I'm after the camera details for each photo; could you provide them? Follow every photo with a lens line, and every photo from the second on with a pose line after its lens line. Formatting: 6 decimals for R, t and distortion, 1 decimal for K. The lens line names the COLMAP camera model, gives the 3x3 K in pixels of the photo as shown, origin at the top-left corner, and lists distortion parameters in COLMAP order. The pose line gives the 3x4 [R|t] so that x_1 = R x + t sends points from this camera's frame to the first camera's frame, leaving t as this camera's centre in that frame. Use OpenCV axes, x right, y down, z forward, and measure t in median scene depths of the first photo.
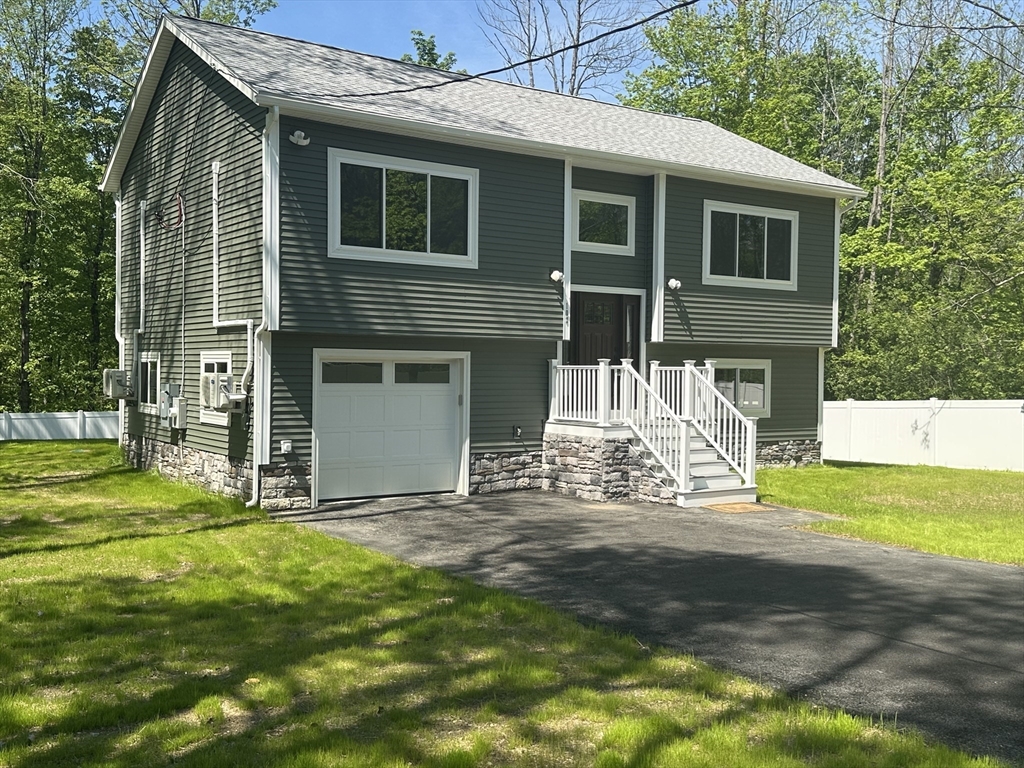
lens RADIAL K [[1070.8, 0, 518.7], [0, 1070.8, 382.1], [0, 0, 1]] dist [0.050354, 0.000000]
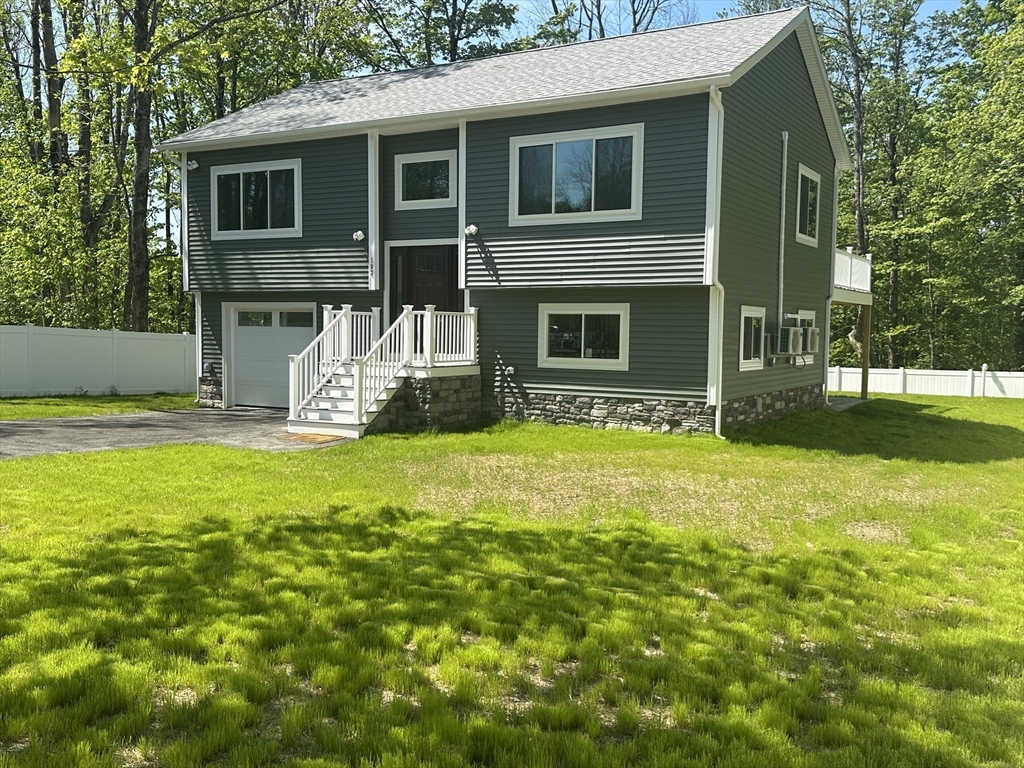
lens RADIAL K [[950.5, 0, 519.4], [0, 950.5, 390.2], [0, 0, 1]] dist [0.010494, 0.000000]
pose [[0.436115, 0.061323, -0.897799, 1.024625], [-0.013785, 0.998014, 0.061472, 0.003196], [0.899785, -0.014433, 0.436094, 0.681817]]
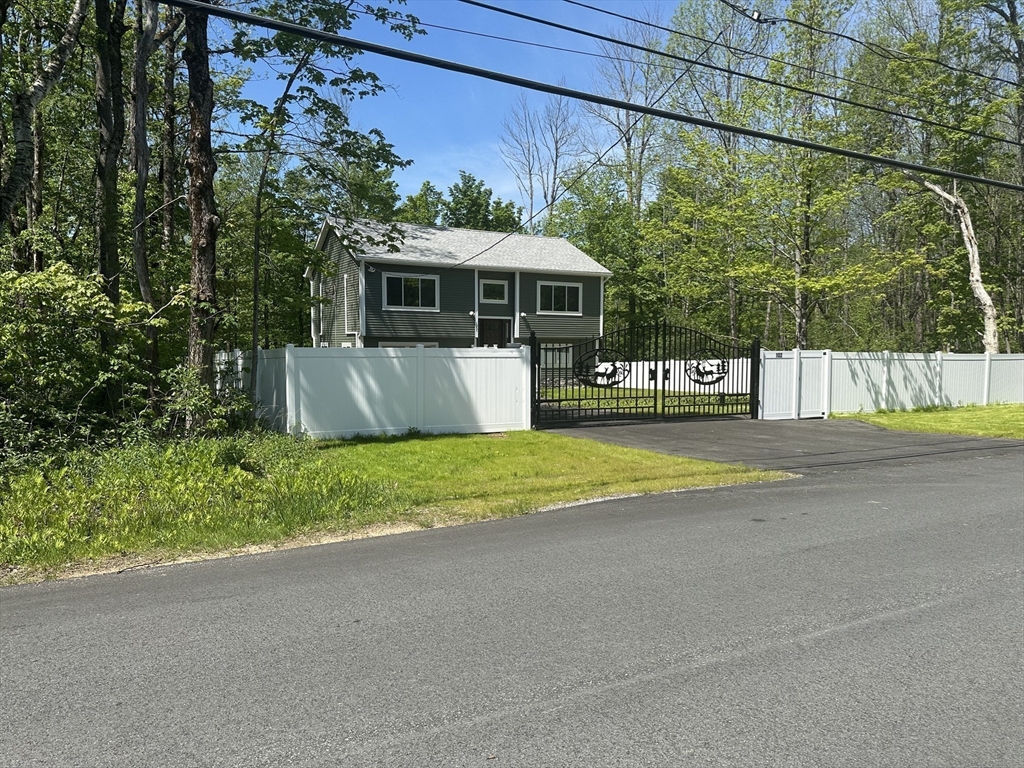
lens RADIAL K [[718.8, 0, 508.5], [0, 718.8, 386.3], [0, 0, 1]] dist [0.024509, -0.040392]
pose [[0.995840, -0.000069, -0.091118, 0.279629], [0.004274, 0.998934, 0.045955, -0.000570], [0.091018, -0.046154, 0.994779, -0.745185]]
